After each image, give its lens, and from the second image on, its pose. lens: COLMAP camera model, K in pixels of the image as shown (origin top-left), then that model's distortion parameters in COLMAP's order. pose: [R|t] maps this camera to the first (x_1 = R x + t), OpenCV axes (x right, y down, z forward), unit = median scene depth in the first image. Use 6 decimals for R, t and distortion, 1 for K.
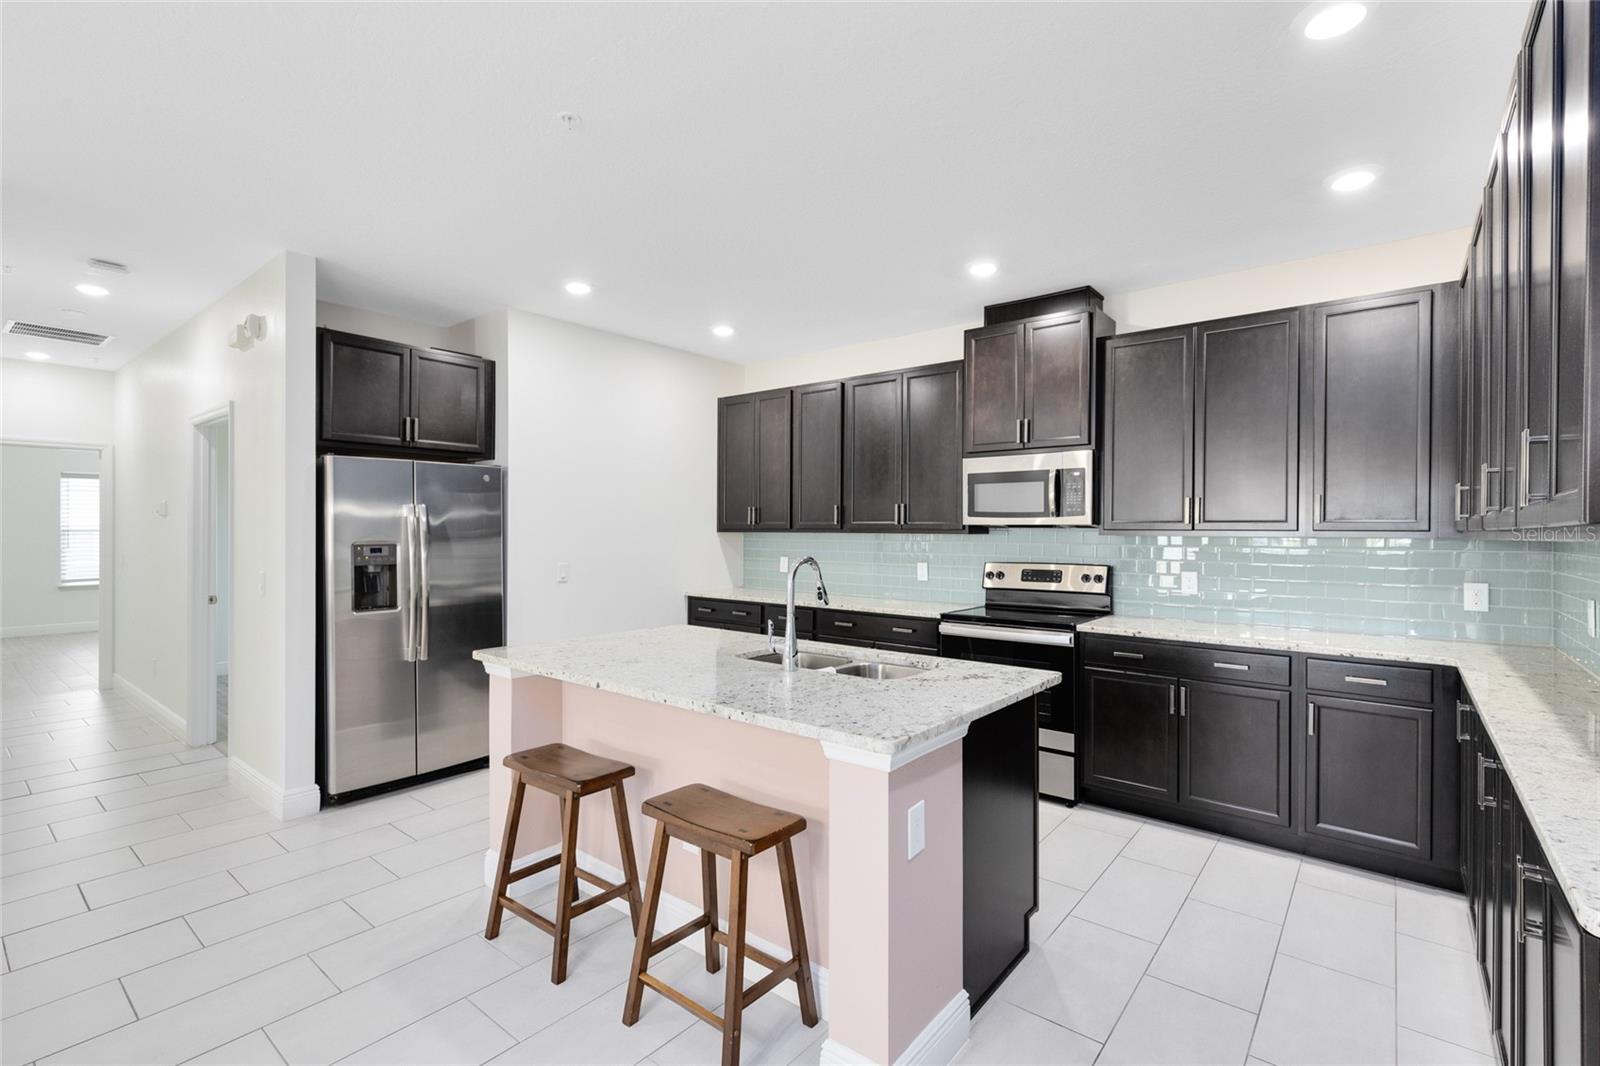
lens RADIAL K [[729.7, 0, 830.8], [0, 729.7, 529.6], [0, 0, 1]] dist [0.010659, 0.000417]
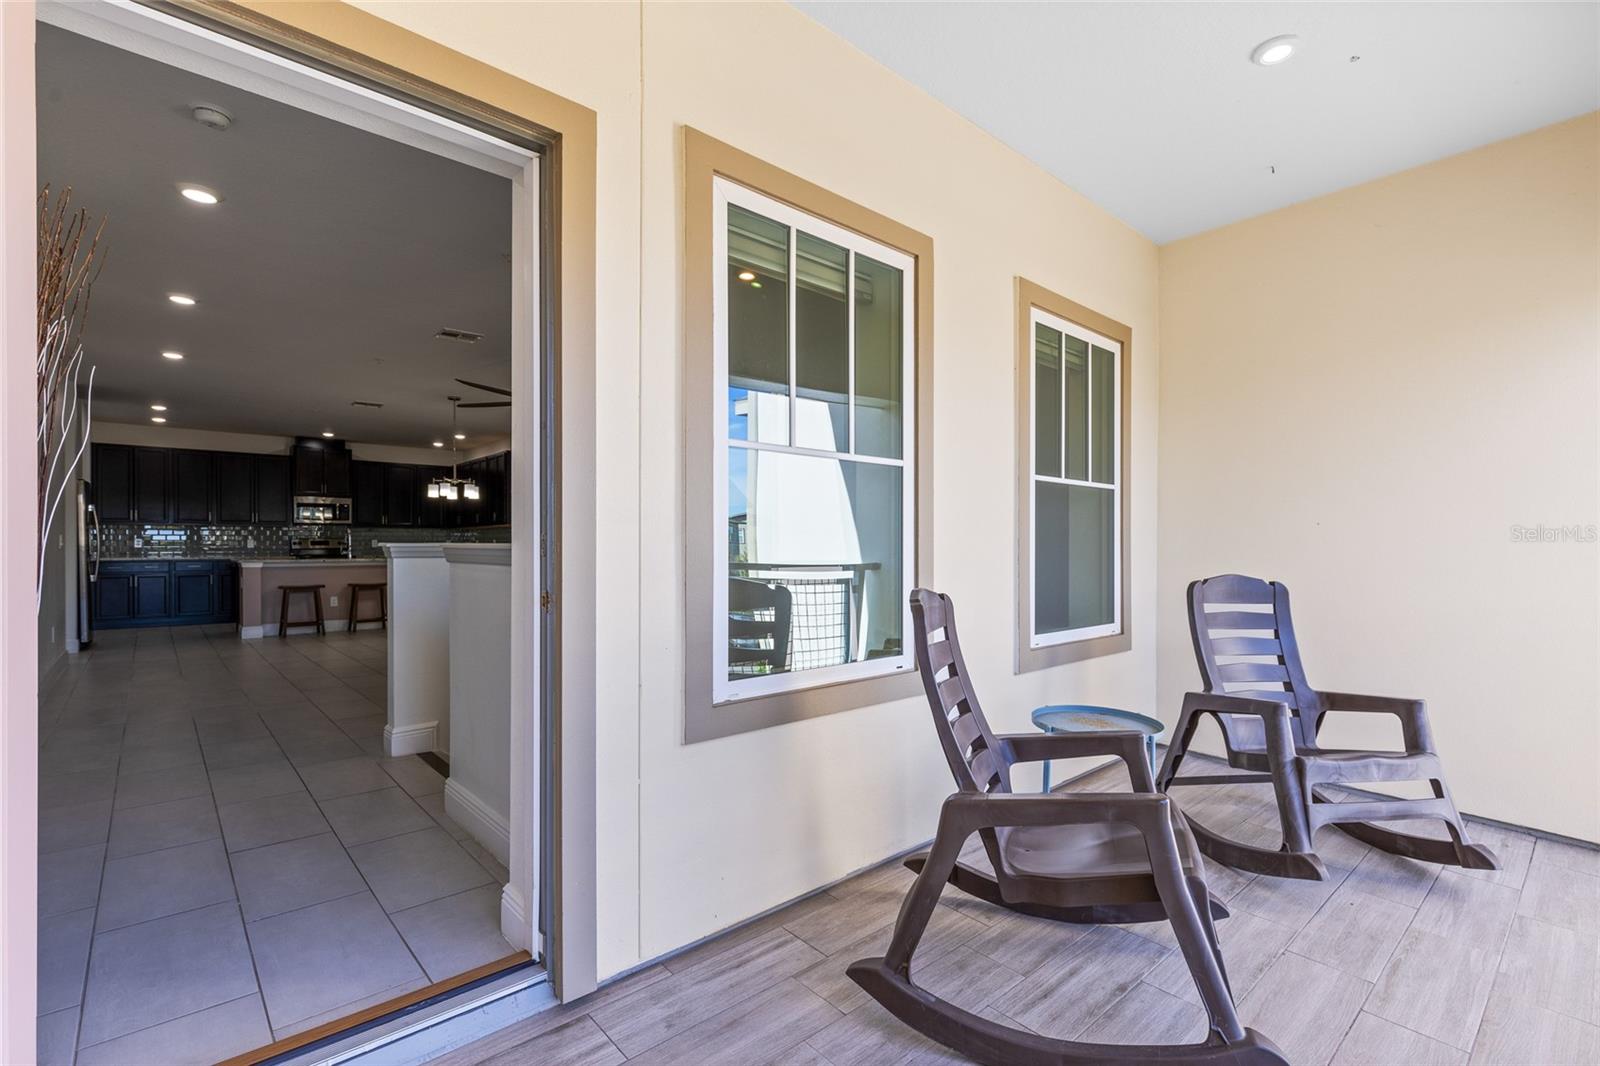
lens RADIAL K [[729.7, 0, 791.8], [0, 729.7, 542.7], [0, 0, 1]] dist [0.010659, 0.000417]
pose [[0.164929, 0.004180, 0.986297, -2.141043], [0.005283, 0.999973, -0.005121, 0.088535], [-0.986291, 0.006055, 0.164902, -1.170962]]
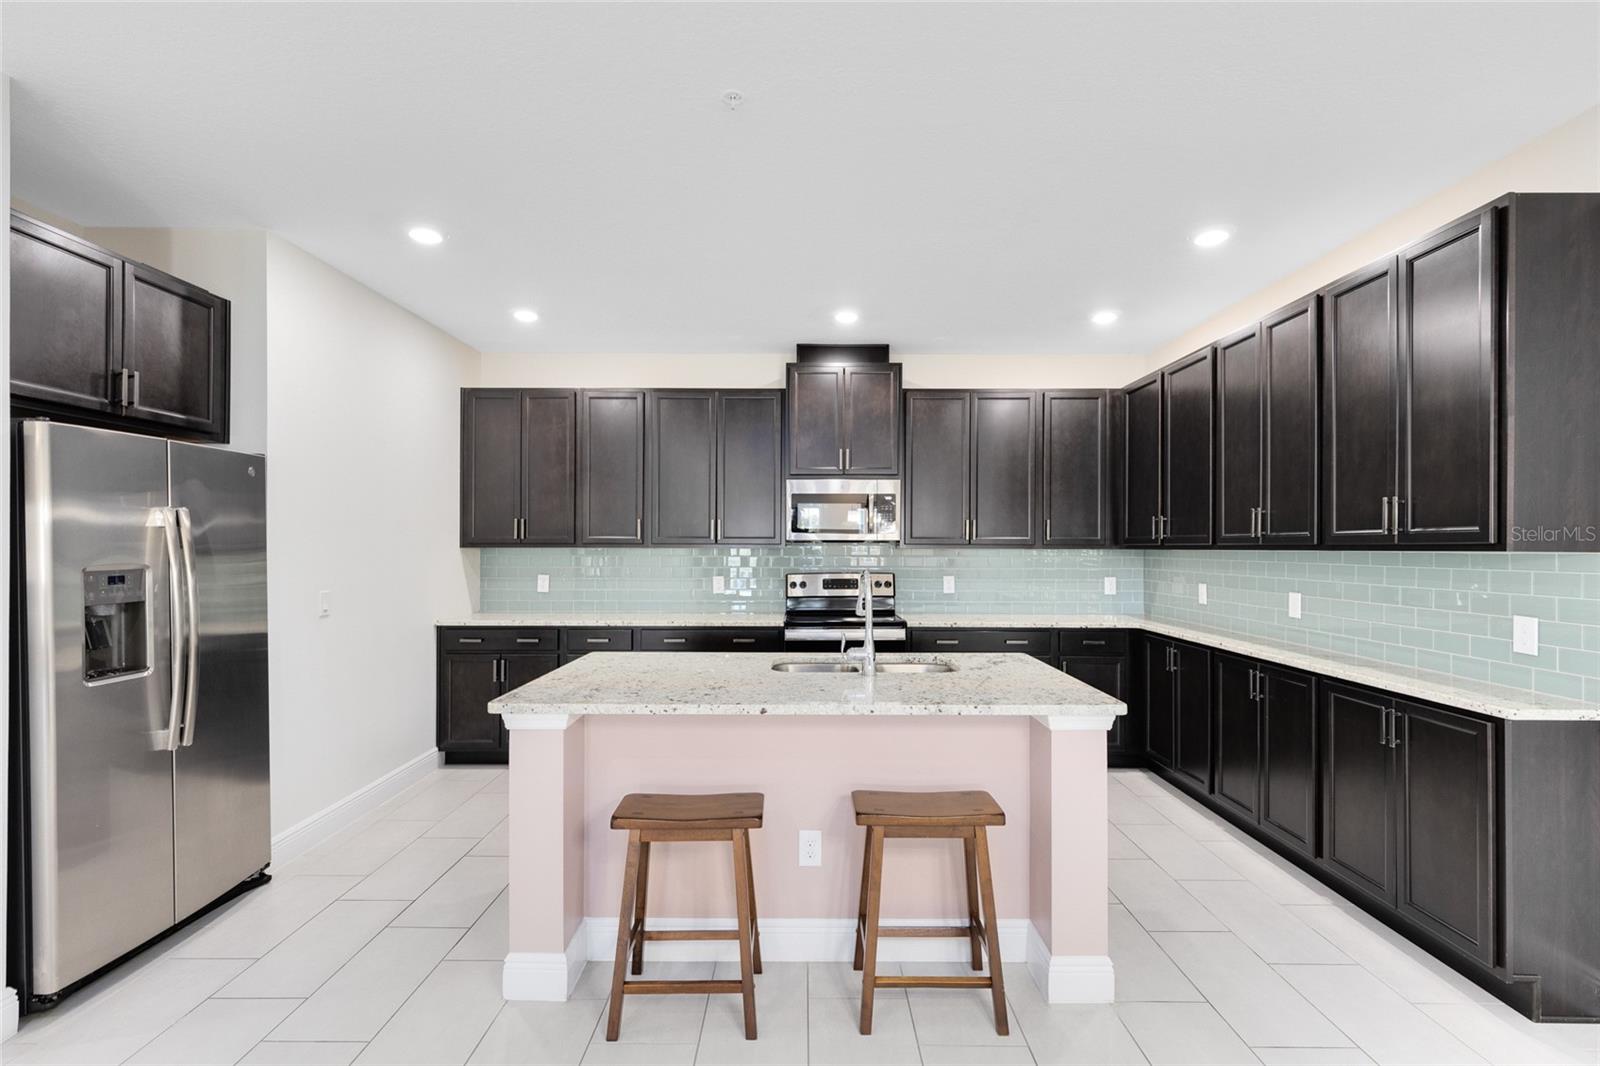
lens RADIAL K [[729.7, 0, 796.3], [0, 729.7, 541.4], [0, 0, 1]] dist [0.010659, 0.000417]
pose [[0.784065, 0.000559, 0.620679, -0.514515], [0.001161, 0.999997, -0.002367, -0.001876], [-0.620678, 0.002577, 0.784061, 0.139224]]
